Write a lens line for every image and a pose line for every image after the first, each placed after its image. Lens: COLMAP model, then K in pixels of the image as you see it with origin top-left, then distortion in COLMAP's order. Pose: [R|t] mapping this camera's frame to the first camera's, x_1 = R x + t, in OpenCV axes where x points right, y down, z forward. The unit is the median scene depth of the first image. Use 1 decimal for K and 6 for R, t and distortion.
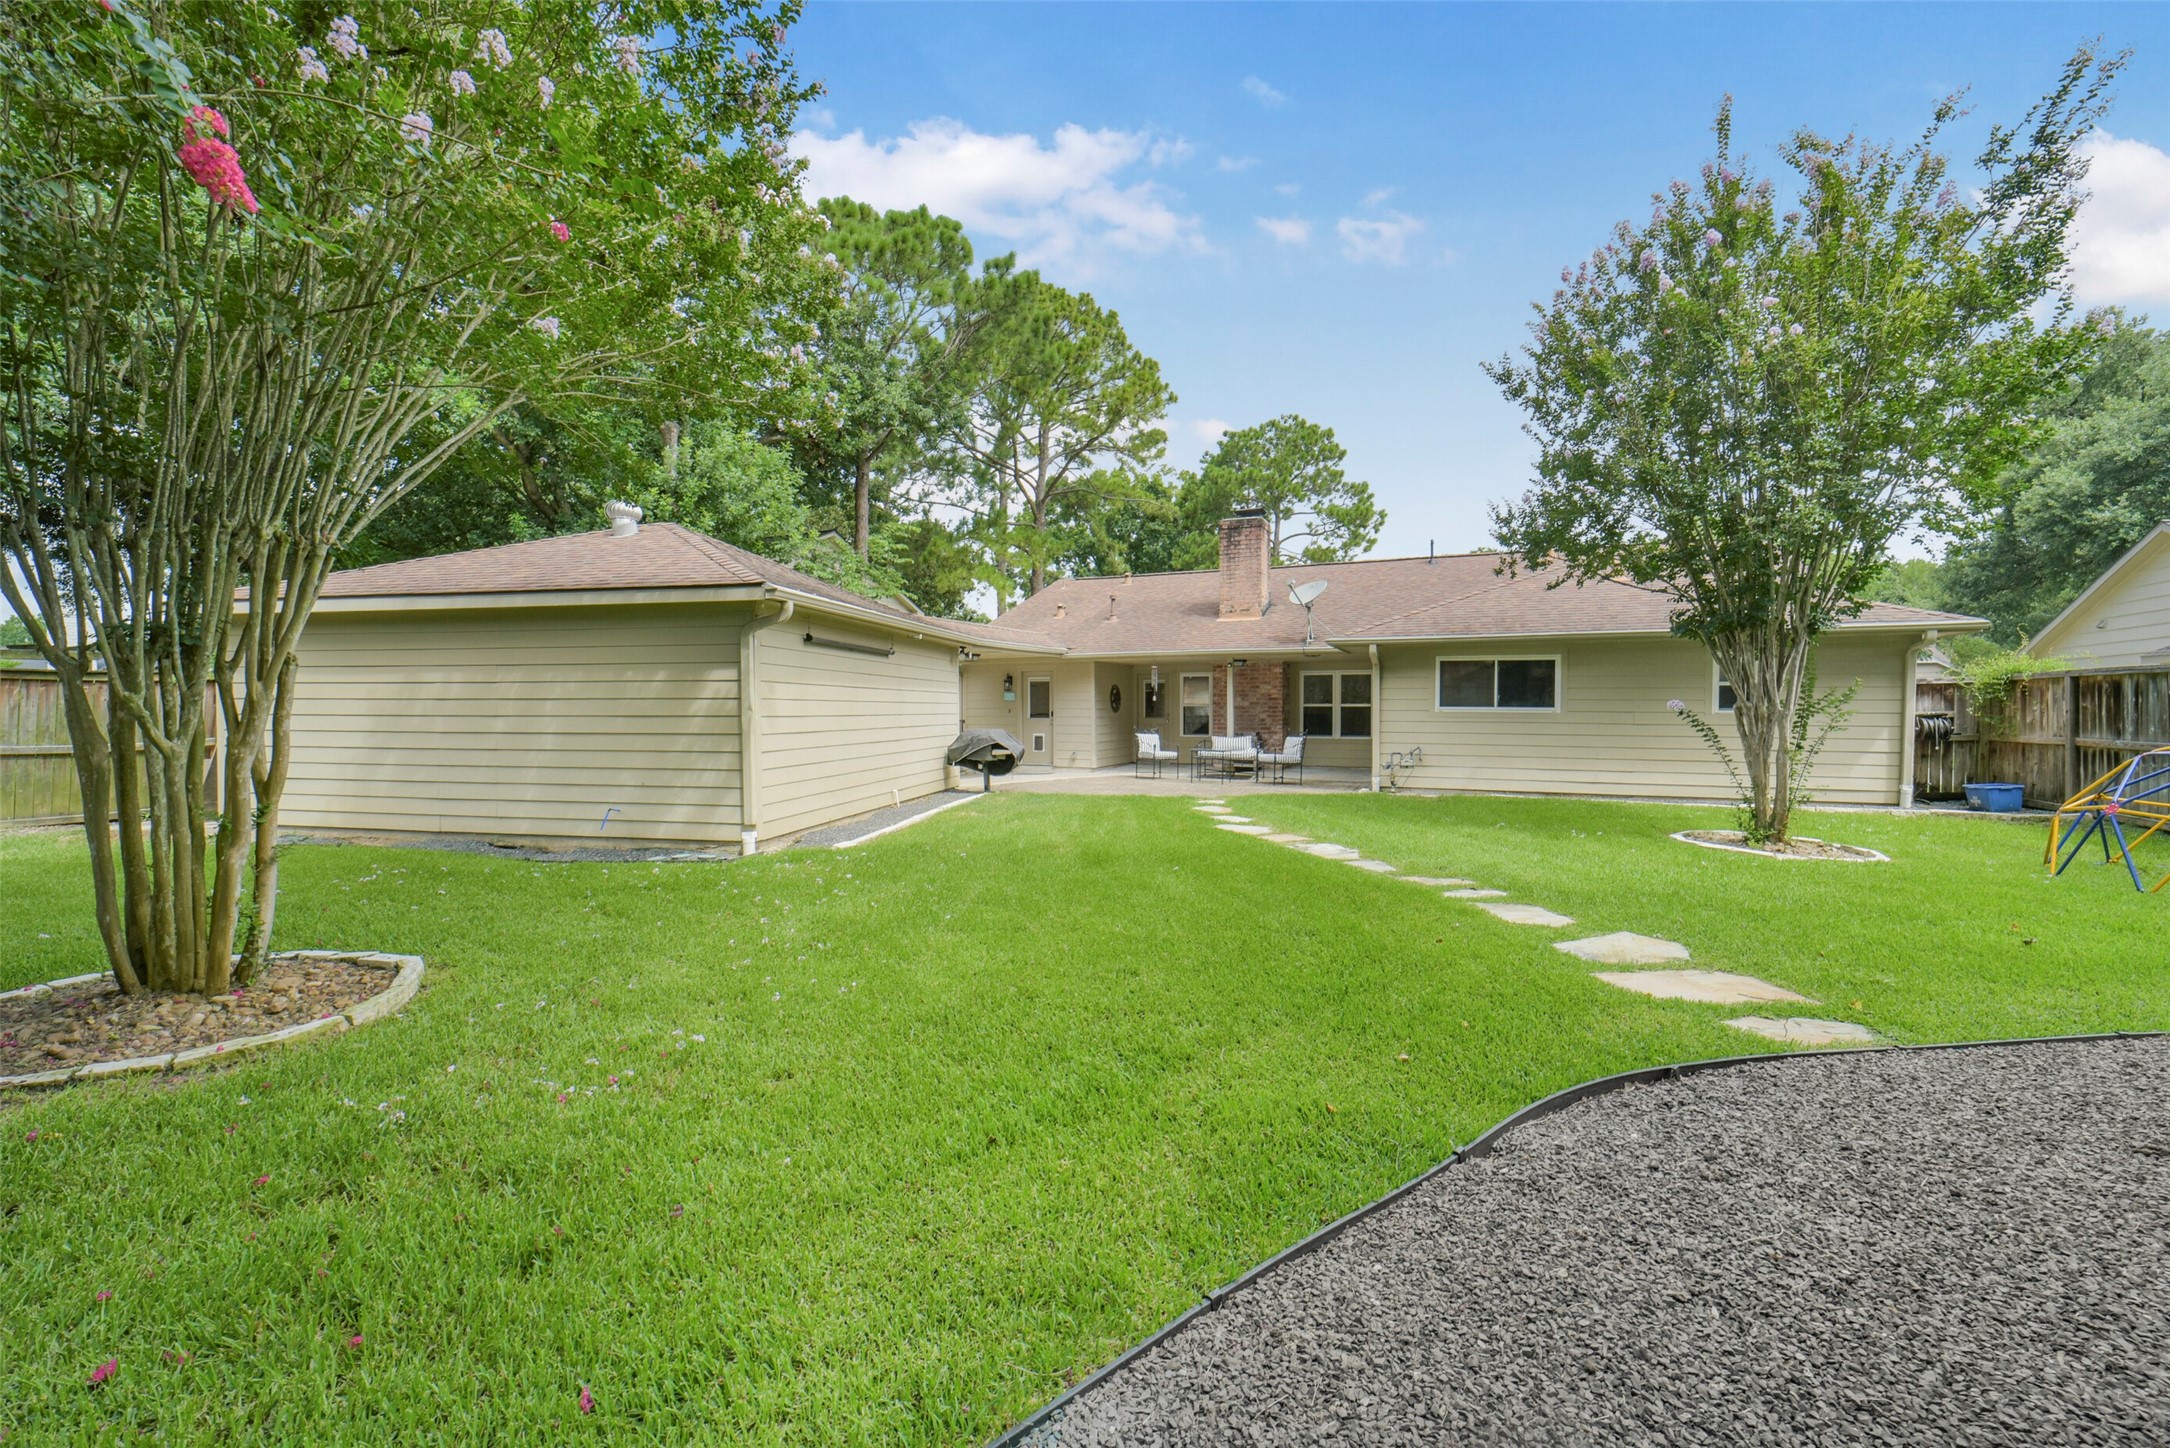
lens RADIAL K [[895.4, 0, 1114.6], [0, 895.4, 715.7], [0, 0, 1]] dist [-0.028665, 0.000429]
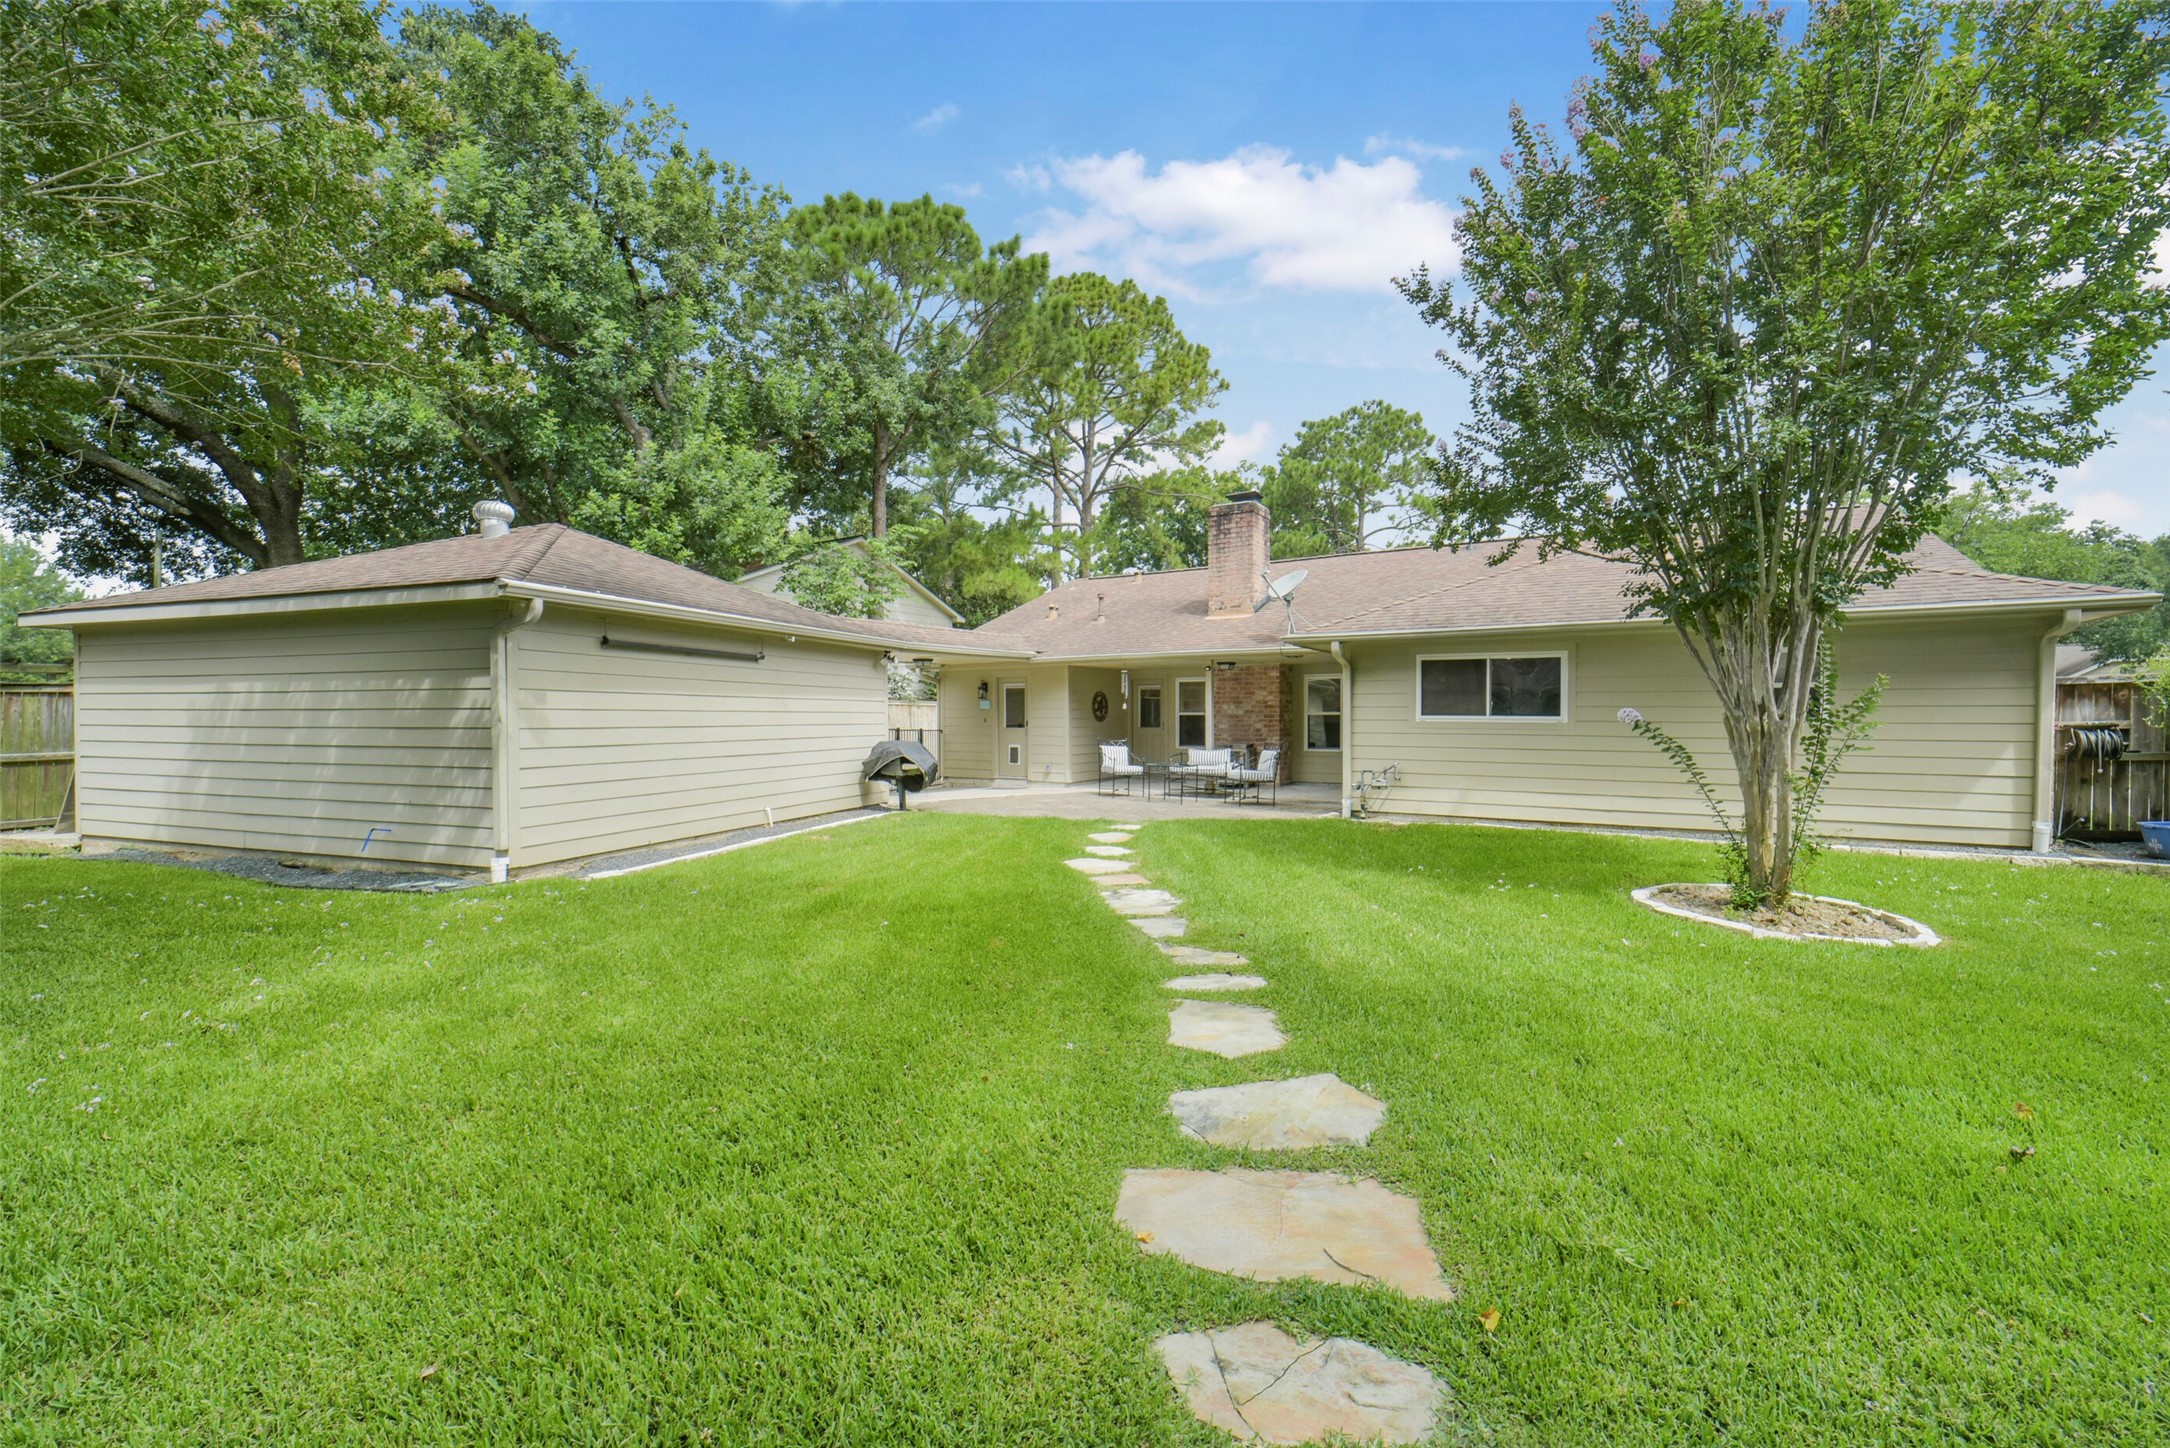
lens RADIAL K [[895.4, 0, 1114.6], [0, 895.4, 715.7], [0, 0, 1]] dist [-0.028665, 0.000429]
pose [[0.988548, -0.001184, -0.150905, 0.208970], [-0.000125, 0.999962, -0.008663, -0.002838], [0.150909, 0.008583, 0.988510, 0.137663]]
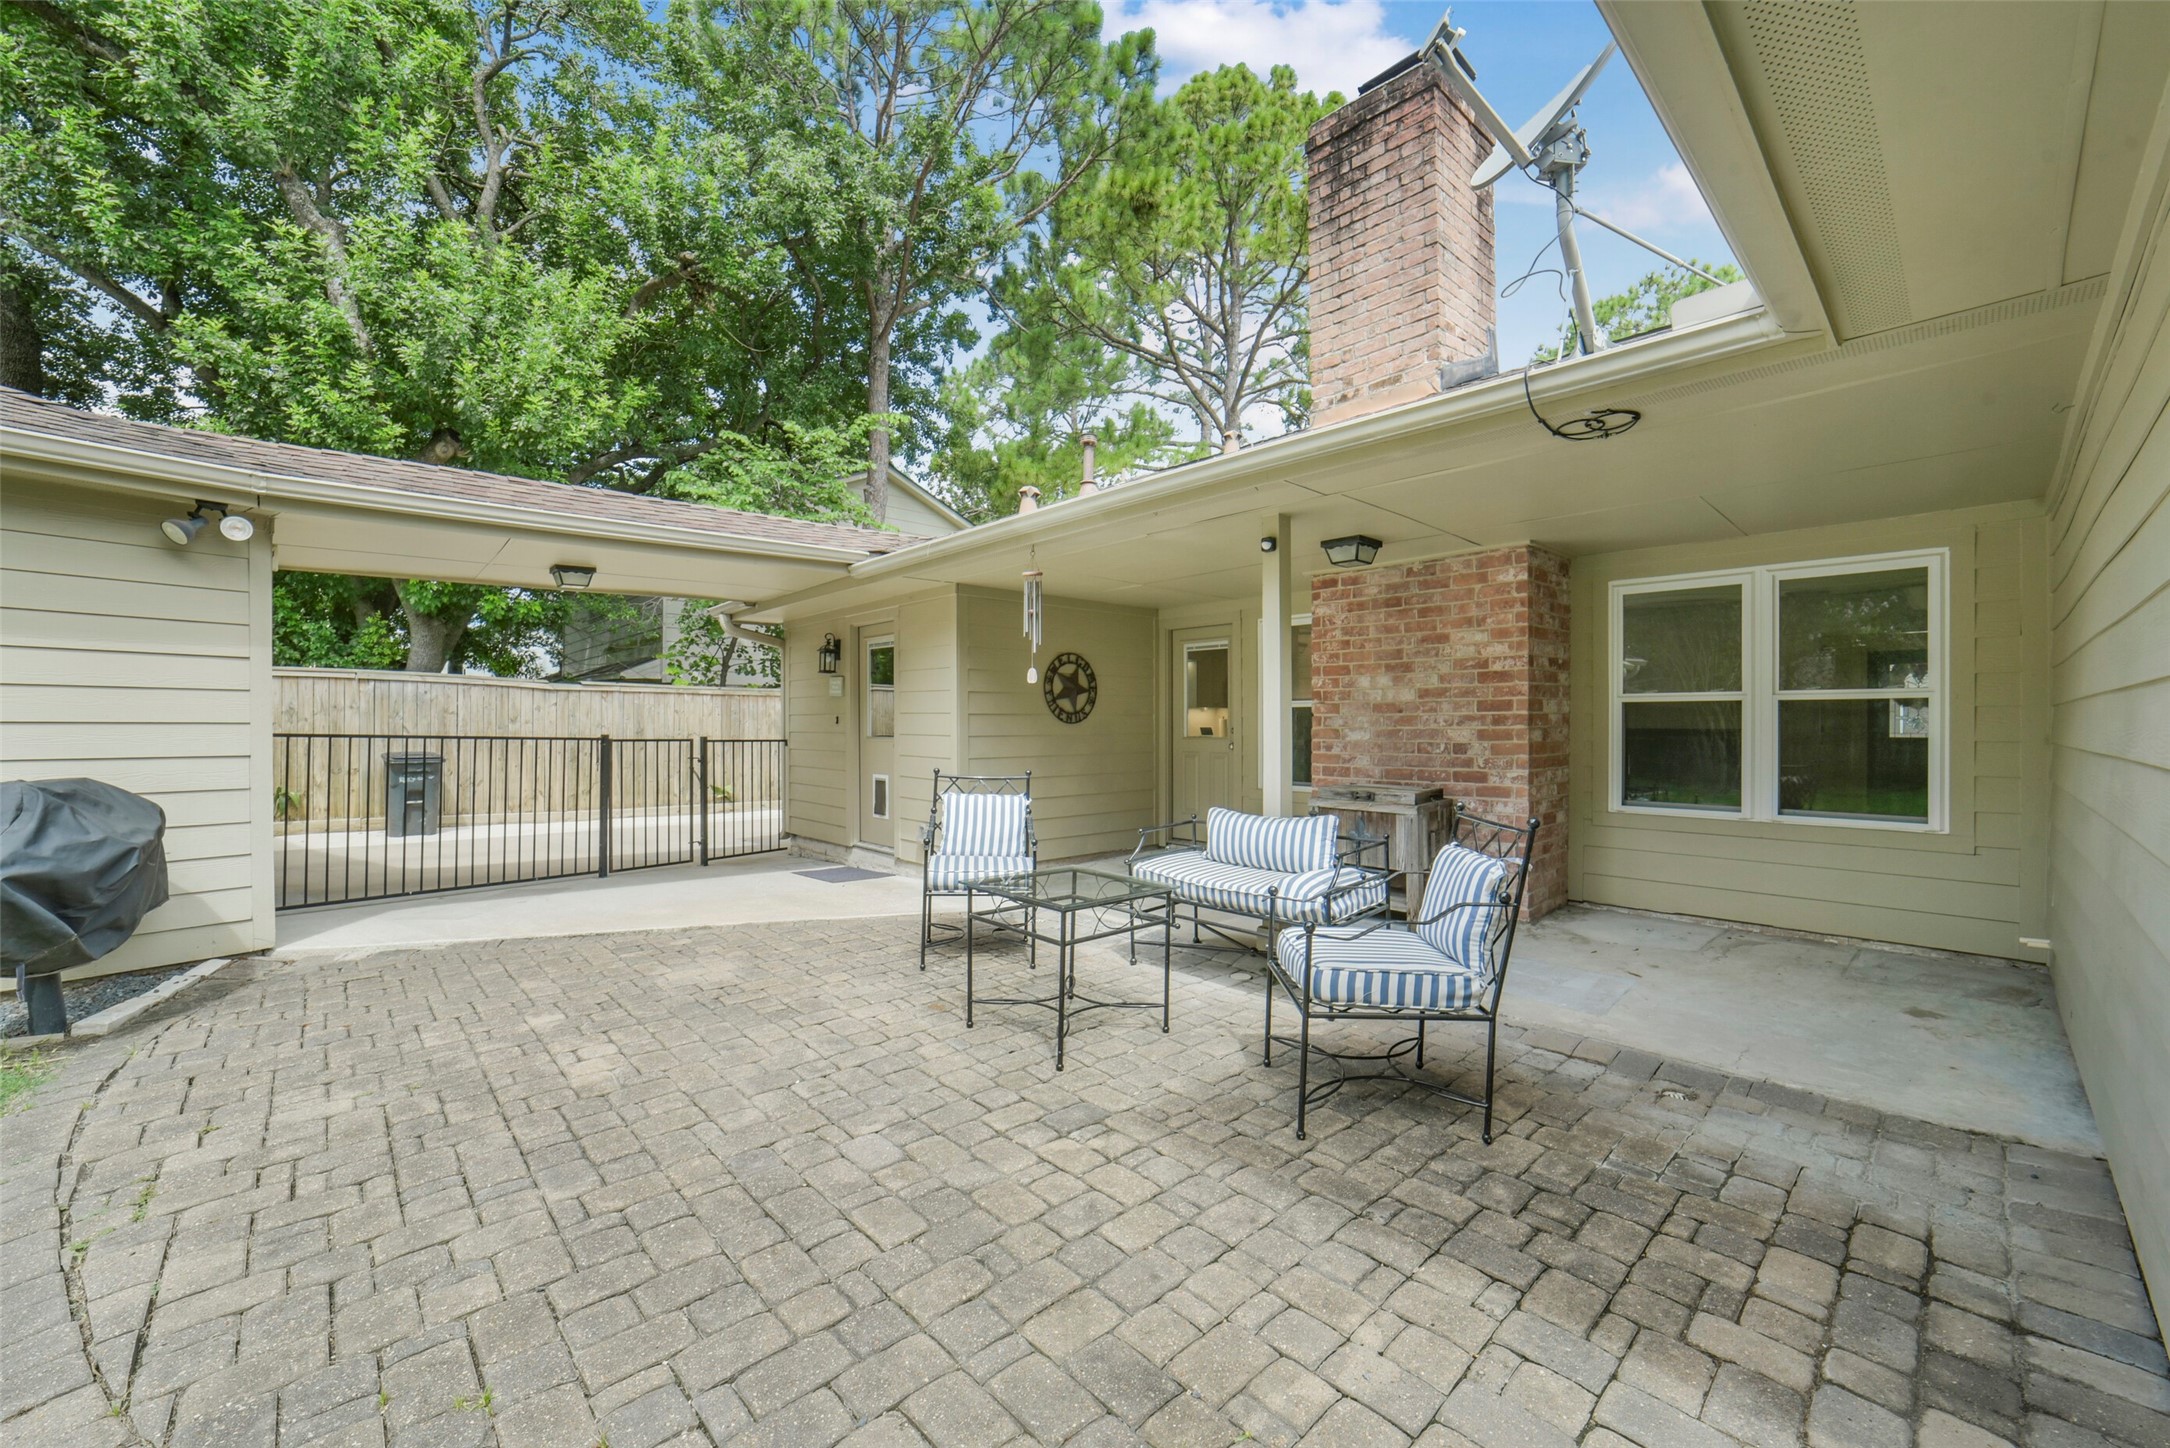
lens RADIAL K [[843.6, 0, 1102.7], [0, 843.6, 700.8], [0, 0, 1]] dist [-0.016565, 0.000256]
pose [[0.902685, -0.009481, -0.430199, 0.235219], [0.002048, 0.999841, -0.017737, -0.007367], [0.430298, 0.015129, 0.902560, 0.909264]]
